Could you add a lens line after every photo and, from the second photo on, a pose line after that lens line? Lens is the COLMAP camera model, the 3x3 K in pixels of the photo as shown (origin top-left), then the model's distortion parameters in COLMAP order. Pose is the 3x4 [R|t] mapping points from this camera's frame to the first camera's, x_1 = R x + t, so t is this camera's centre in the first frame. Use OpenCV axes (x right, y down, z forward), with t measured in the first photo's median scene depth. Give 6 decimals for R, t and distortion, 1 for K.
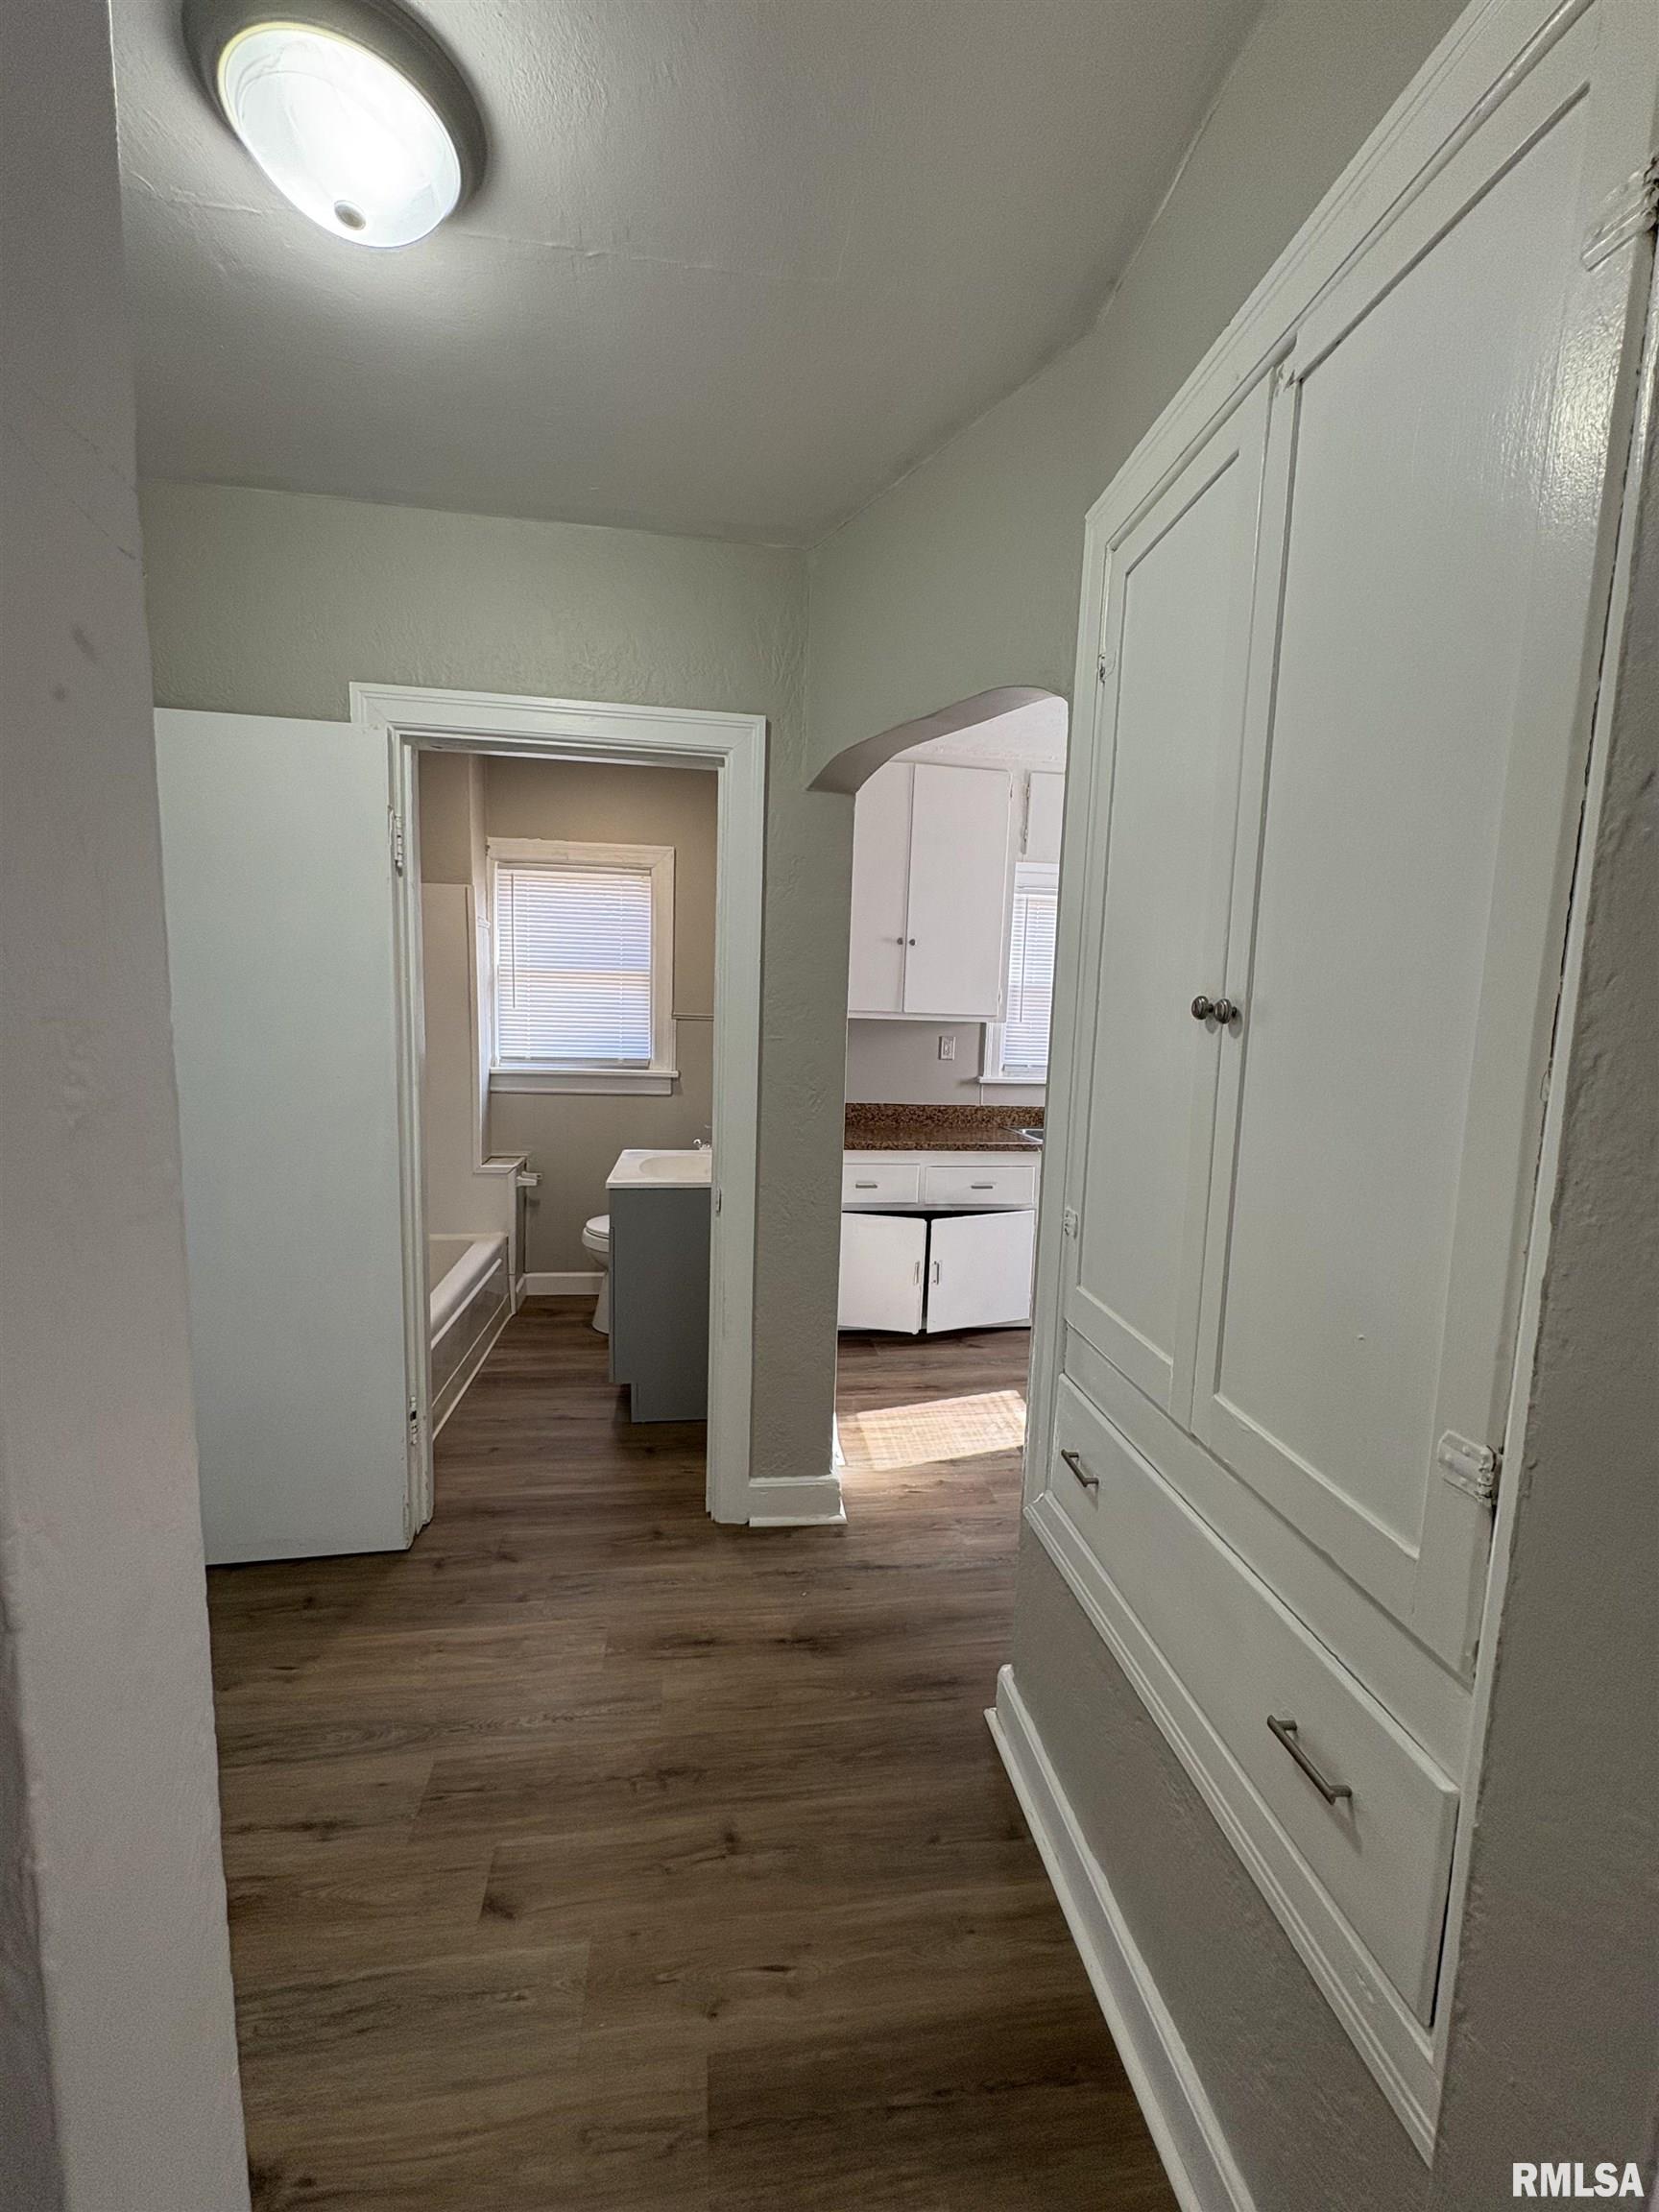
lens RADIAL K [[880.4, 0, 832.8], [0, 880.4, 1109.0], [0, 0, 1]] dist [-0.001993, -0.000550]
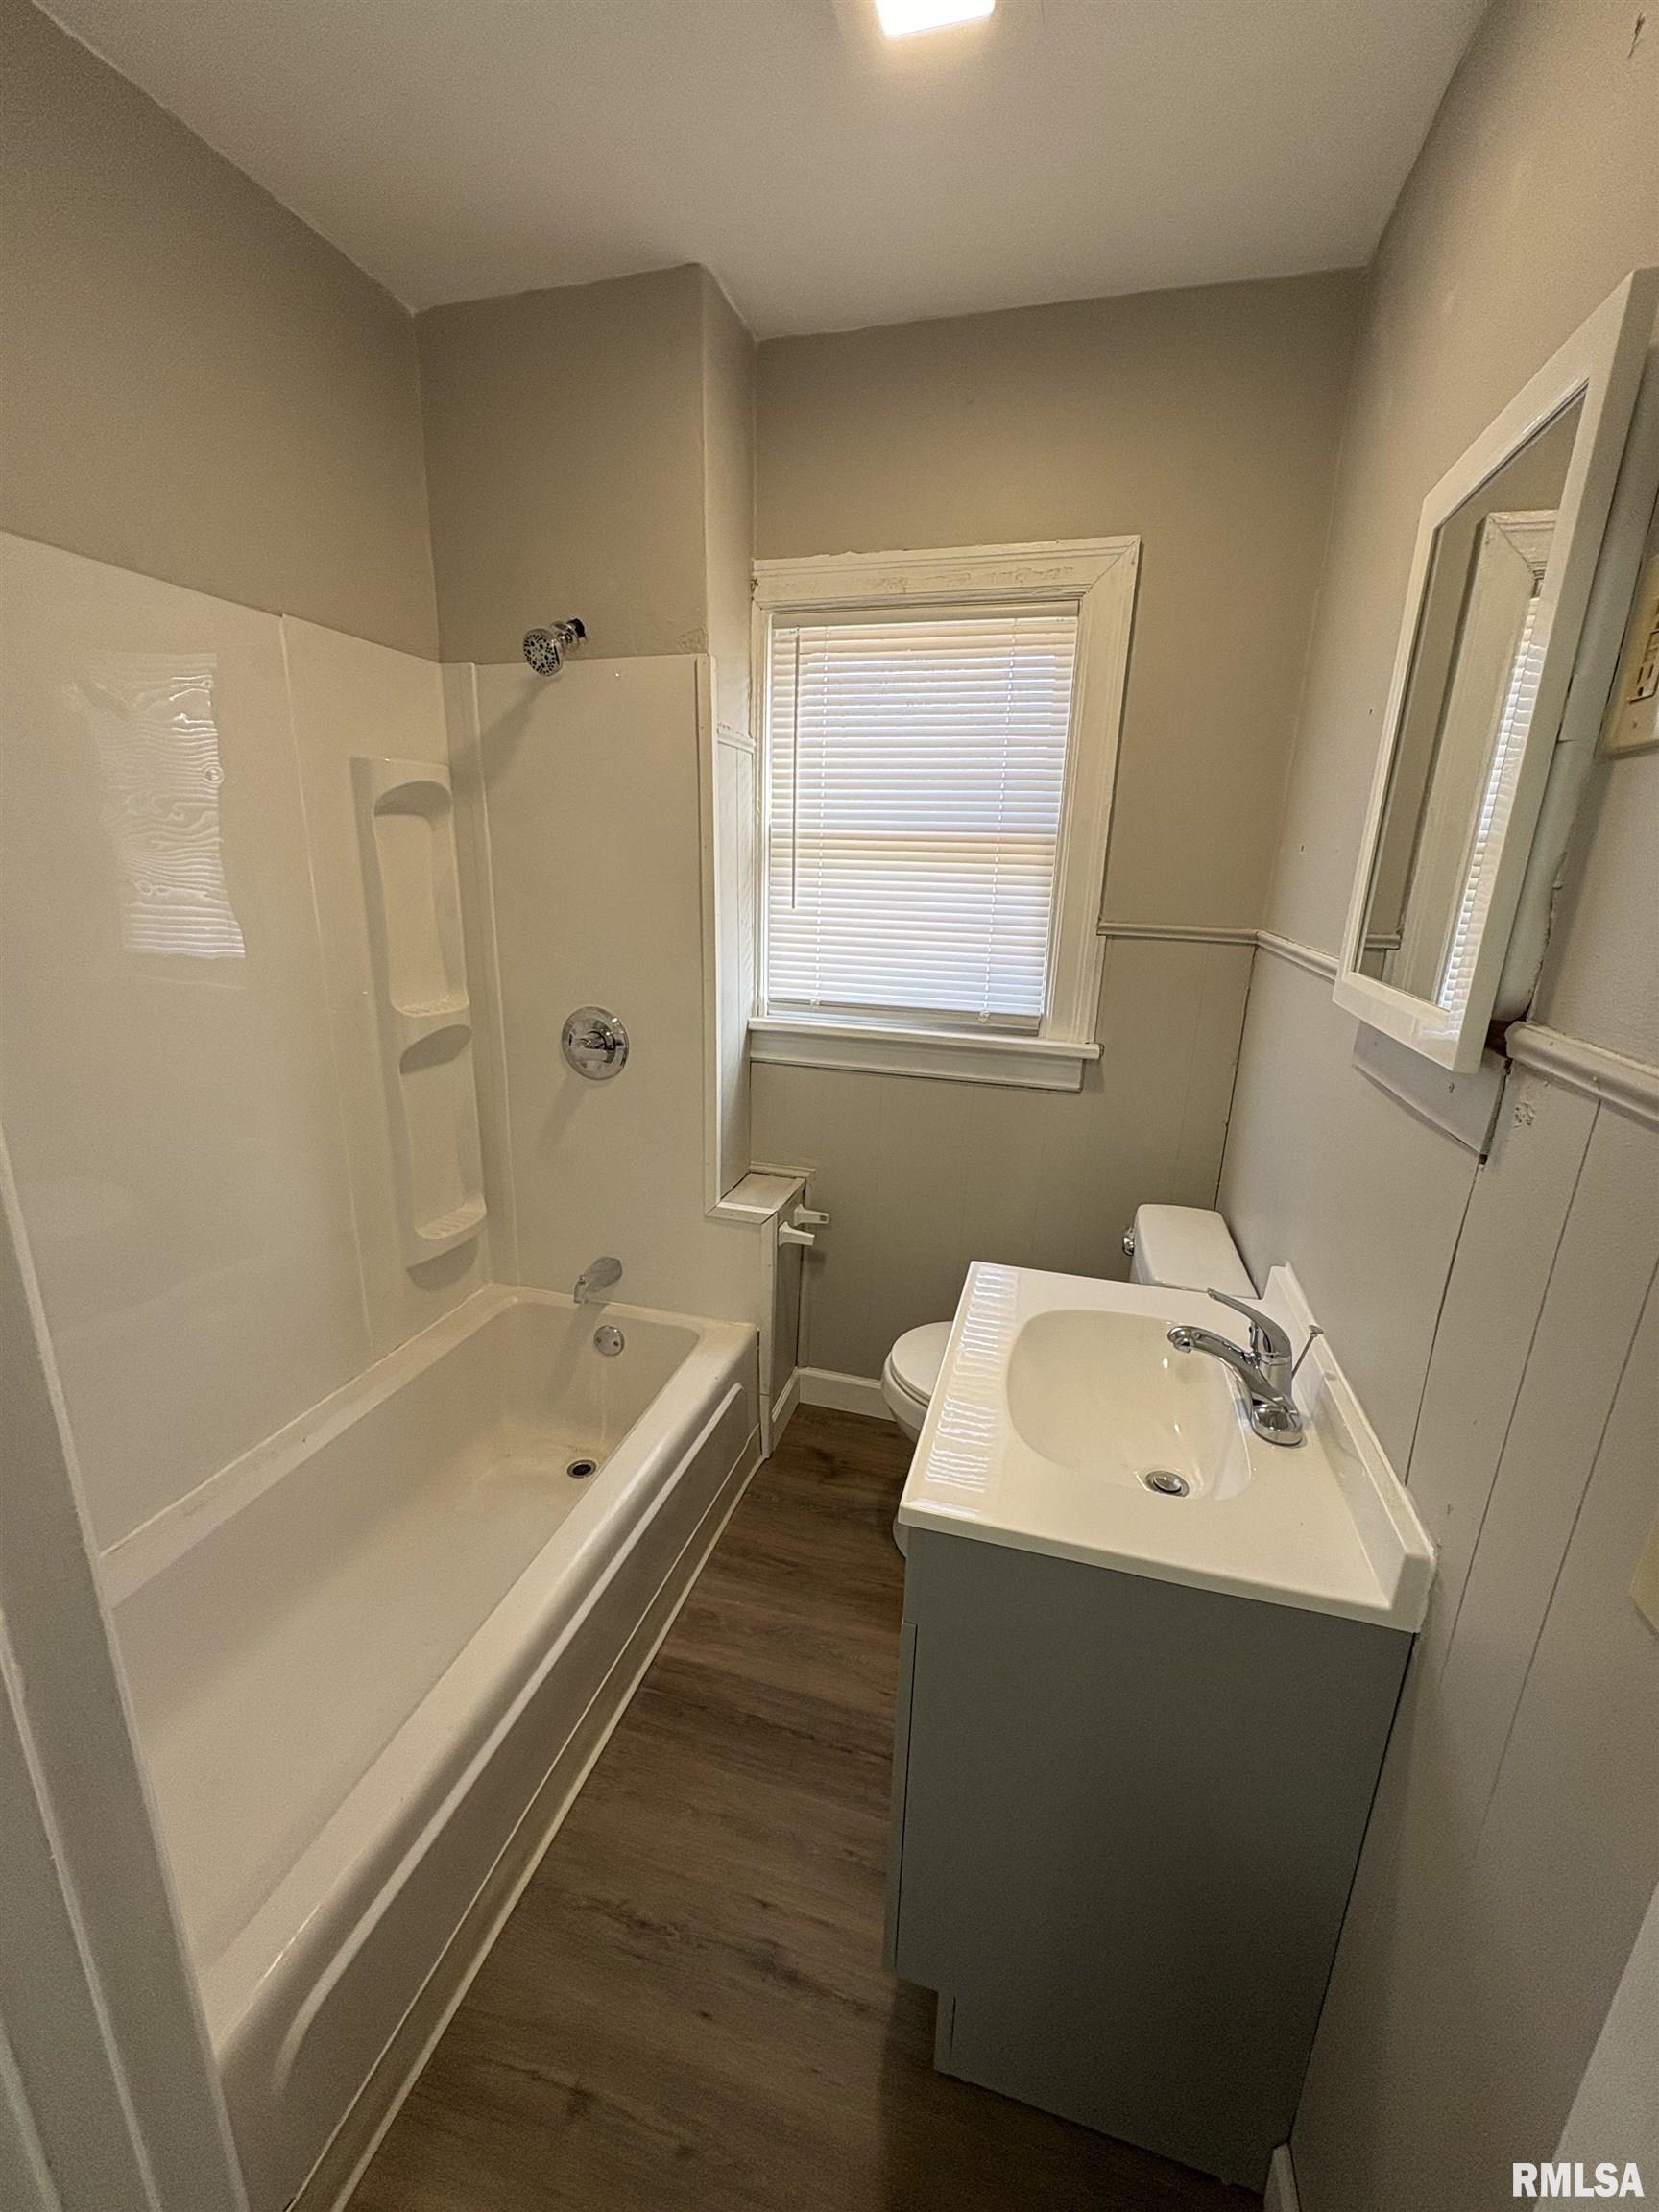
lens RADIAL K [[880.4, 0, 829.0], [0, 880.4, 1109.6], [0, 0, 1]] dist [-0.001993, -0.000550]
pose [[0.915267, 0.103047, -0.389445, -0.122496], [-0.047920, 0.987716, 0.148729, -0.074813], [0.399987, -0.117465, 0.908962, 0.509388]]
